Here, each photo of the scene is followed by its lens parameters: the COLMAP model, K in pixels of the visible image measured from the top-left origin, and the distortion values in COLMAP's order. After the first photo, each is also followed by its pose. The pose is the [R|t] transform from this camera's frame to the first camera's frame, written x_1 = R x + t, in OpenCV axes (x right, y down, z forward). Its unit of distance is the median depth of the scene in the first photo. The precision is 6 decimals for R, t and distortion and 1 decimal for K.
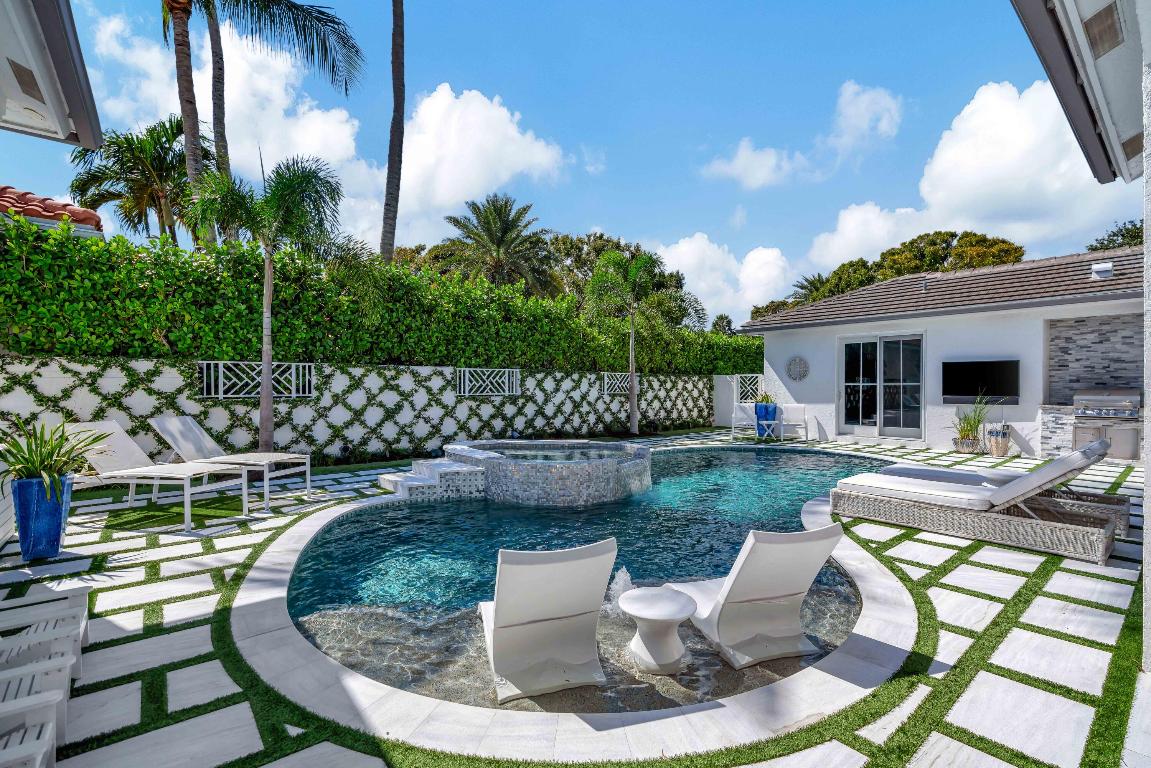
lens RADIAL K [[535.5, 0, 583.1], [0, 535.5, 388.8], [0, 0, 1]] dist [-0.009086, 0.001954]
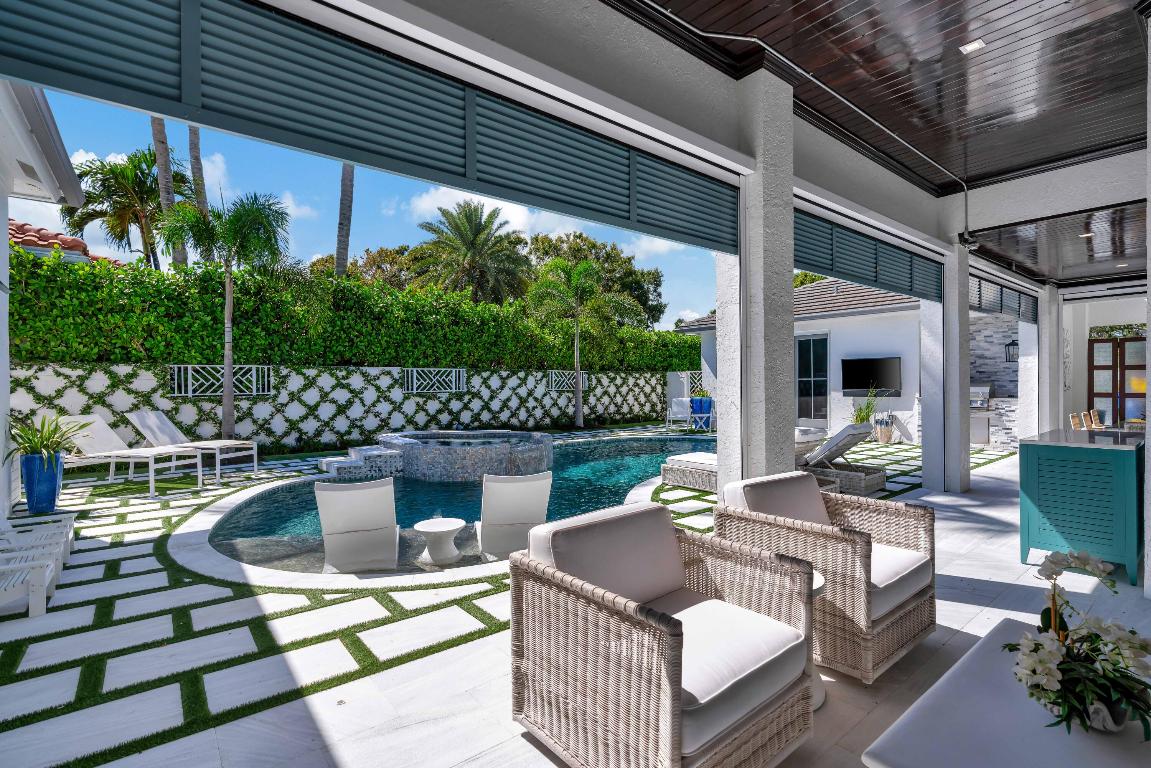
lens RADIAL K [[535.5, 0, 570.6], [0, 535.5, 386.0], [0, 0, 1]] dist [-0.009086, 0.001954]
pose [[0.999955, -0.008135, -0.004801, 0.131942], [0.008142, 0.999966, 0.001328, -0.000150], [0.004790, -0.001367, 0.999988, -0.136437]]
